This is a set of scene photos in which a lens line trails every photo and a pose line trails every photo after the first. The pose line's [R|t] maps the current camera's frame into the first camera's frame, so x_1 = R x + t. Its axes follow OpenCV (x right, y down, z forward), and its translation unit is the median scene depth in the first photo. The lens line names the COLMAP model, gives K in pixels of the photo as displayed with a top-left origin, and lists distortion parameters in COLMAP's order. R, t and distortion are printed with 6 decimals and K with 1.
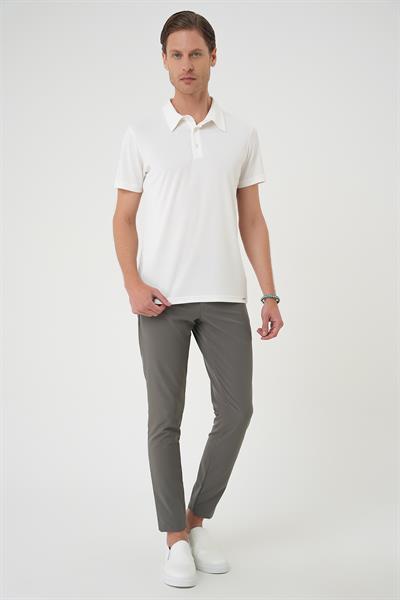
lens RADIAL K [[936.8, 0, 199.1], [0, 936.8, 299.9], [0, 0, 1]] dist [-0.103706, 0.000000]
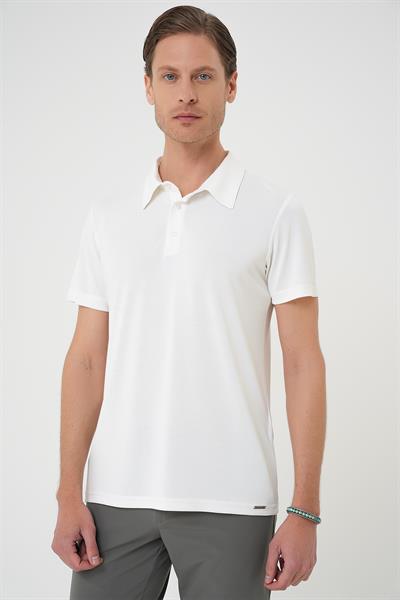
lens RADIAL K [[981.8, 0, 200.6], [0, 981.8, 300.1], [0, 0, 1]] dist [-0.255055, 0.000000]
pose [[0.998621, 0.049216, 0.018287, -0.008909], [-0.046390, 0.990208, -0.131668, -0.046986], [-0.024588, 0.130638, 0.991125, 0.416497]]
